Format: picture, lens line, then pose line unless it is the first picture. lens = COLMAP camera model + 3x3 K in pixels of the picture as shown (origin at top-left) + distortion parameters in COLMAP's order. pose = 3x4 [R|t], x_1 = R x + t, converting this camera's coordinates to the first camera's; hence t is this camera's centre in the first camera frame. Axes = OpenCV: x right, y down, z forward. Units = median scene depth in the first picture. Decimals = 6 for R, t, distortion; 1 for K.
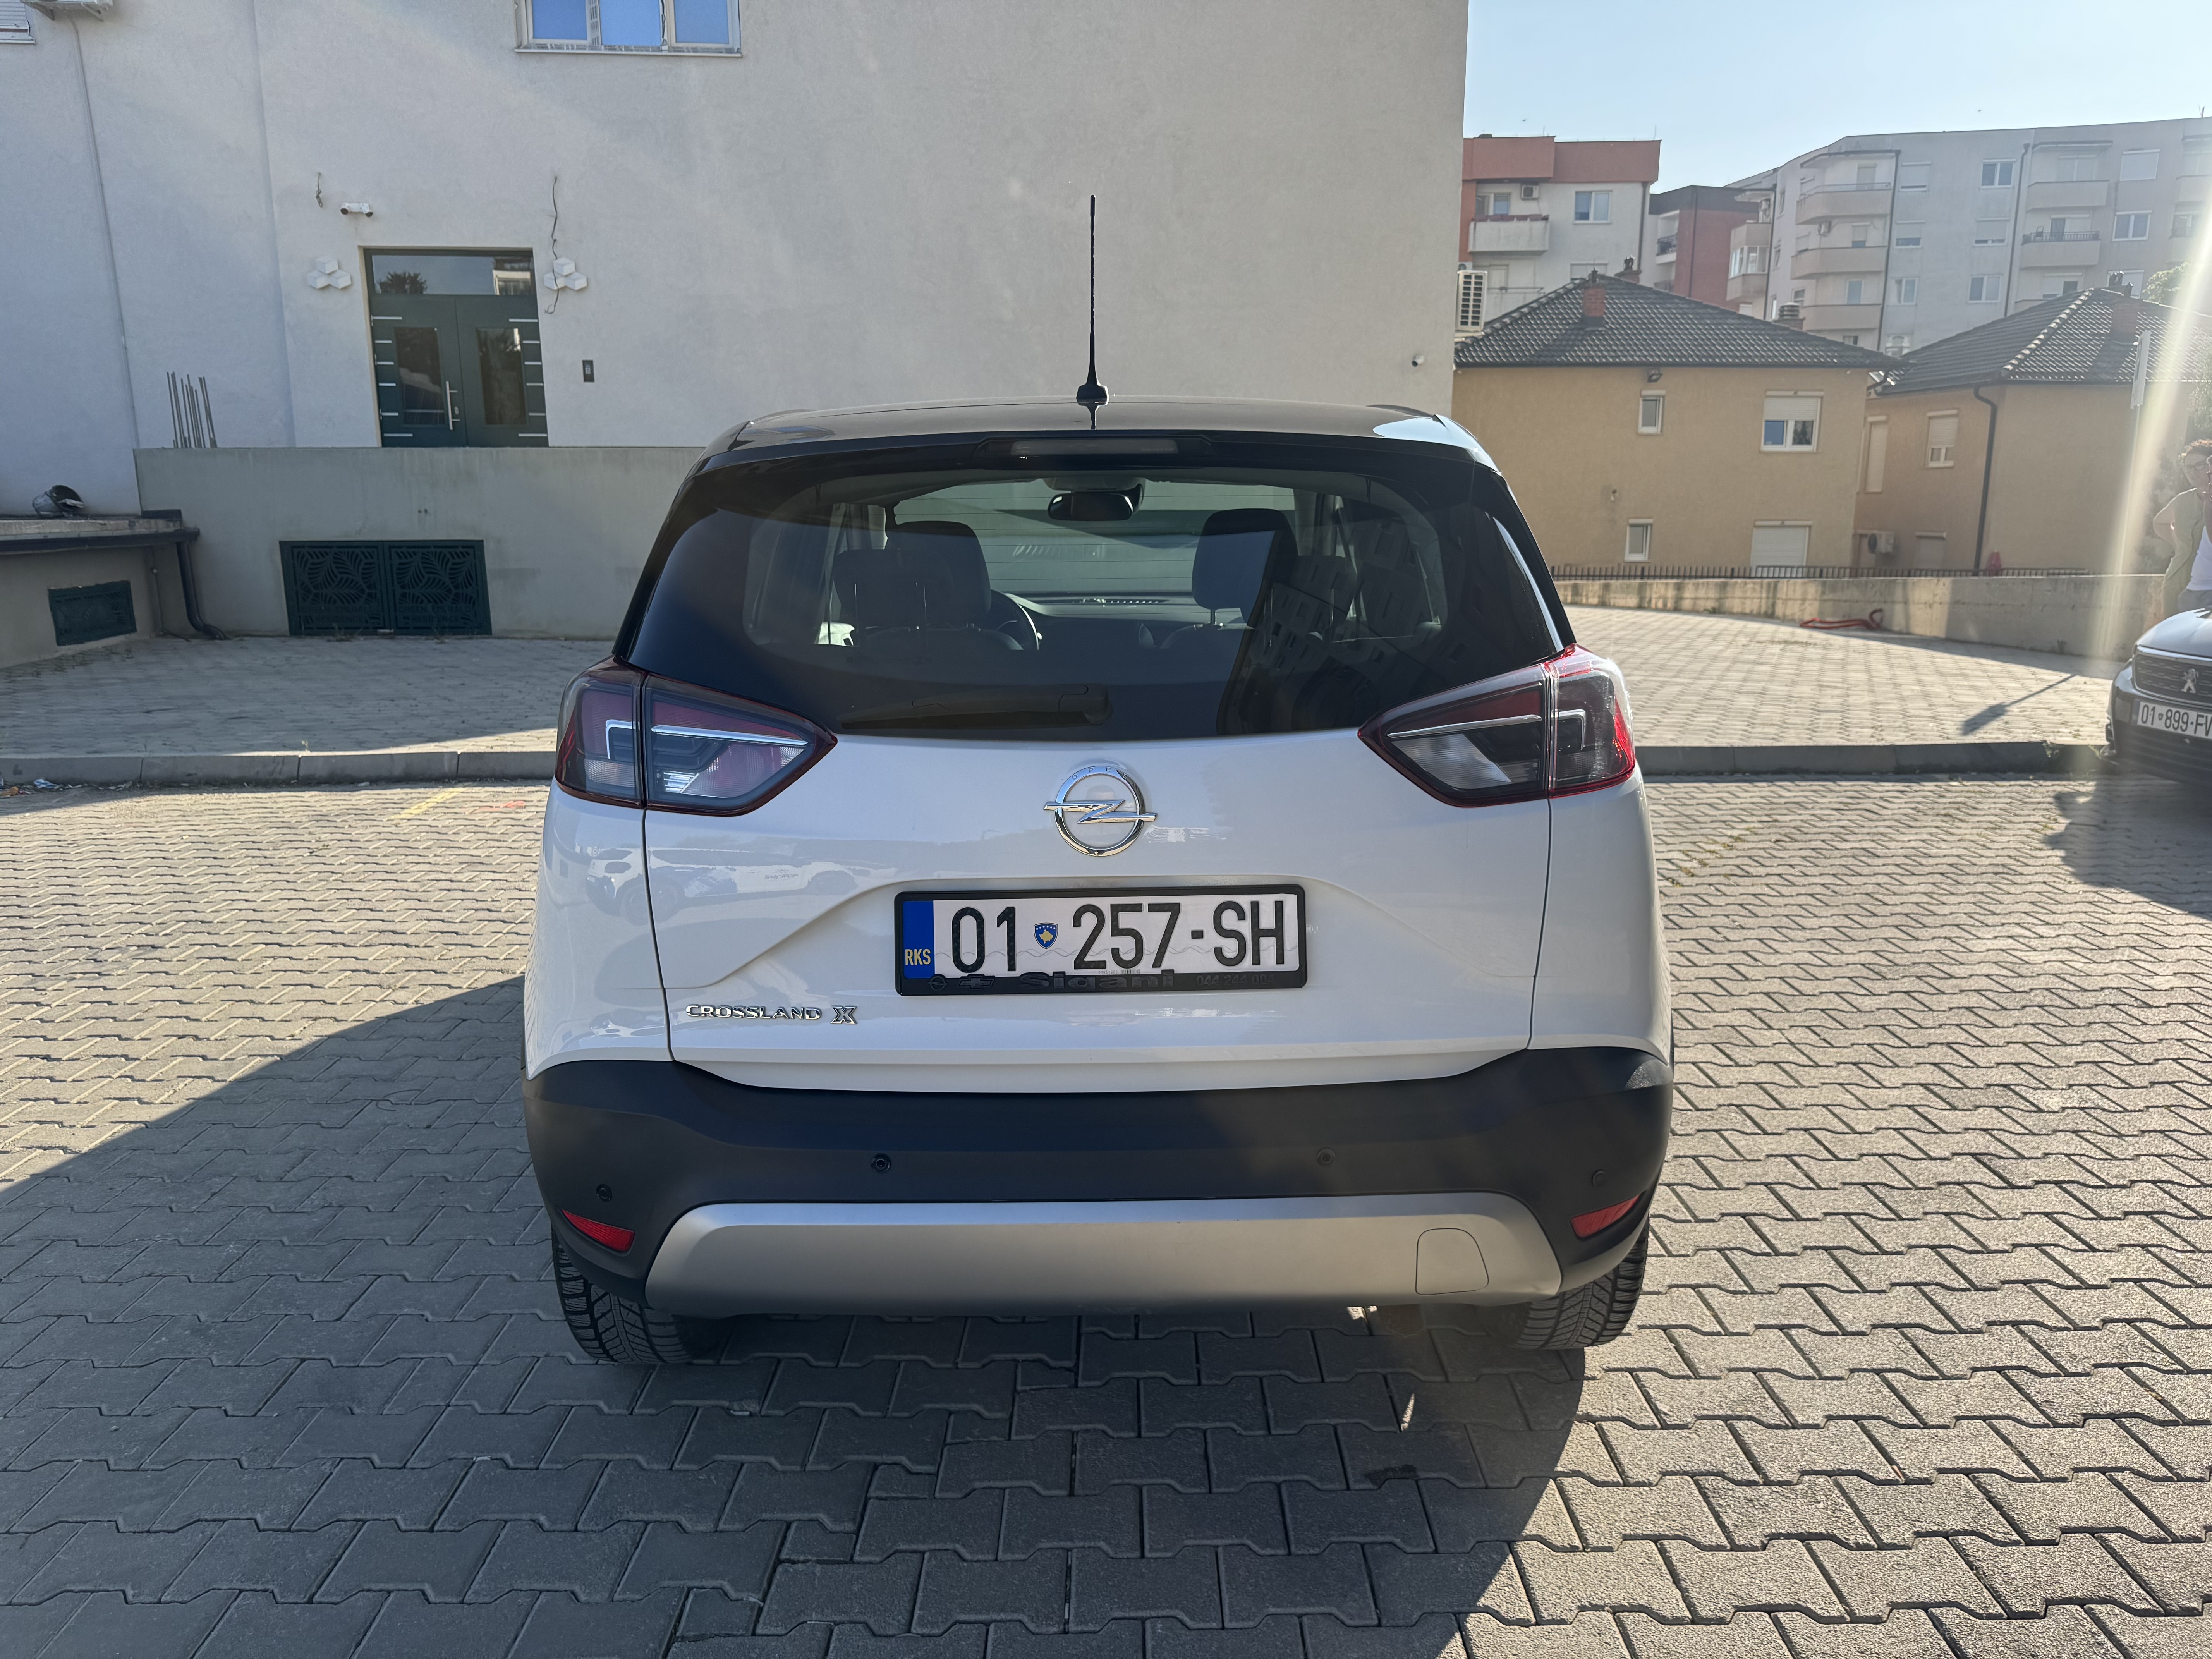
lens RADIAL K [[1535.1, 0, 1110.5], [0, 1535.1, 826.3], [0, 0, 1]] dist [0.000165, -0.006629]
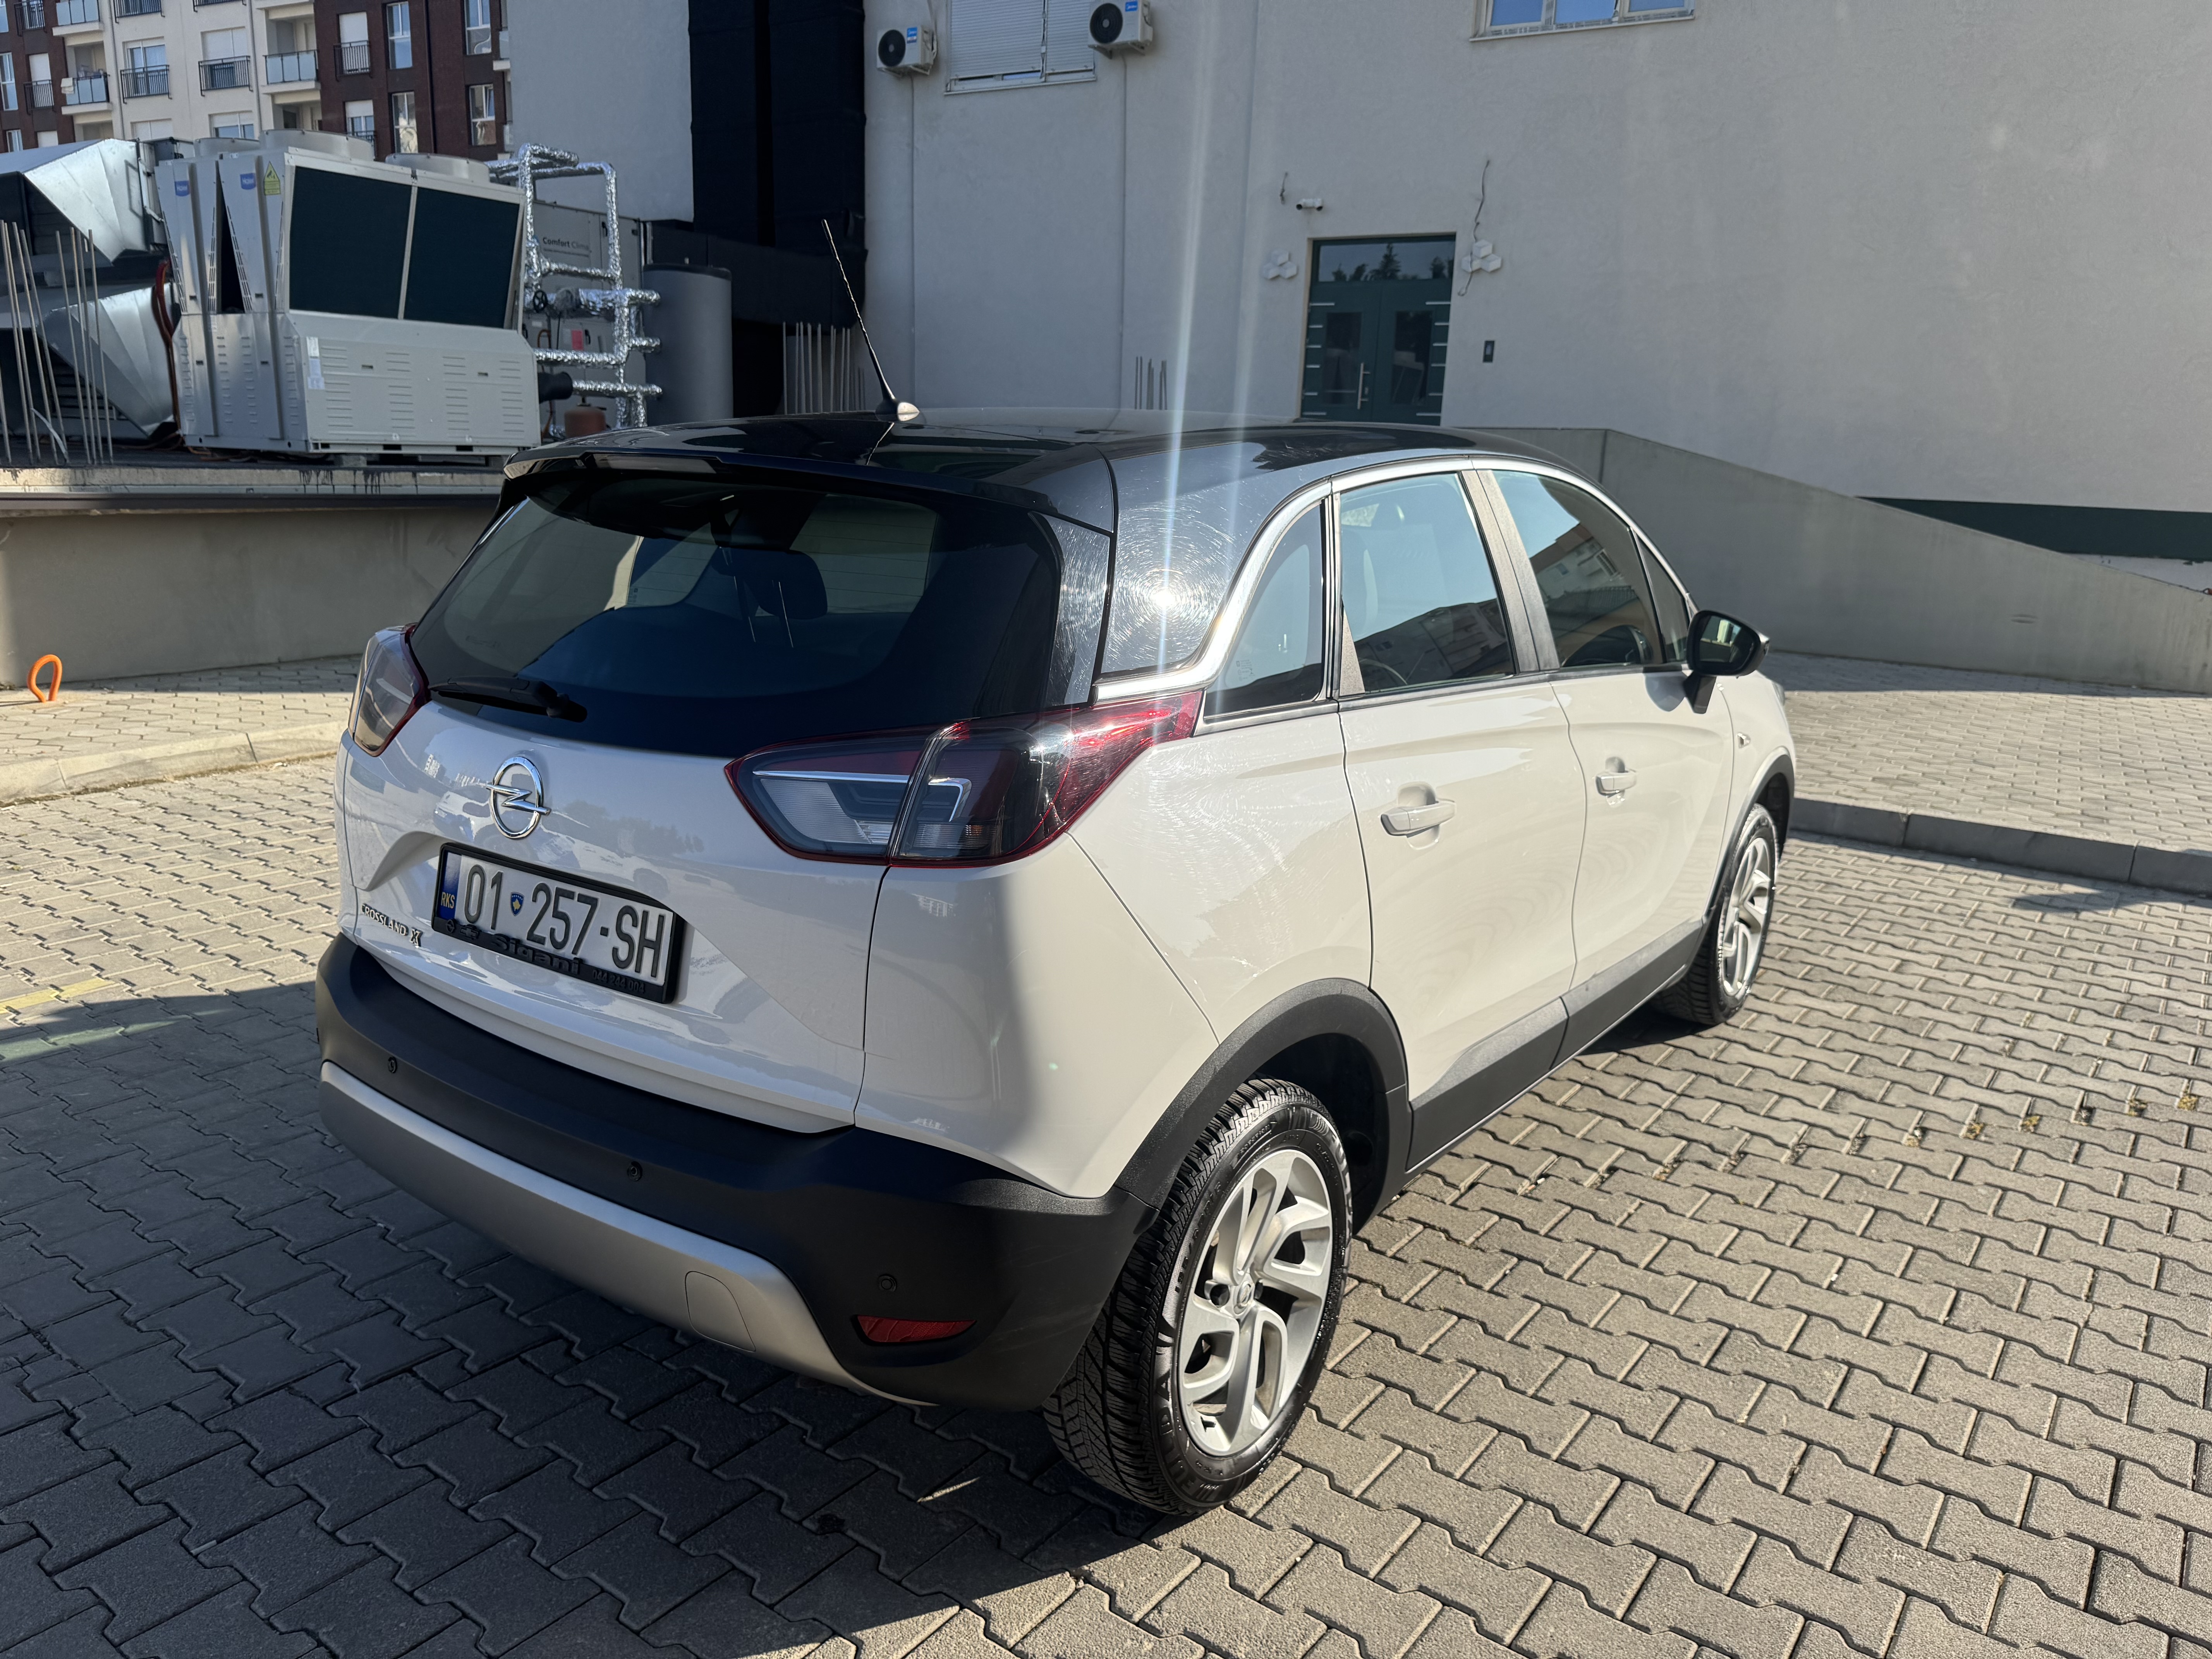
lens RADIAL K [[1535.1, 0, 1109.1], [0, 1535.1, 828.9], [0, 0, 1]] dist [0.000165, -0.006629]
pose [[0.814079, 0.165777, -0.556591, 0.896957], [-0.157342, 0.985507, 0.063396, -0.116718], [0.559034, 0.035966, 0.828365, 0.330530]]
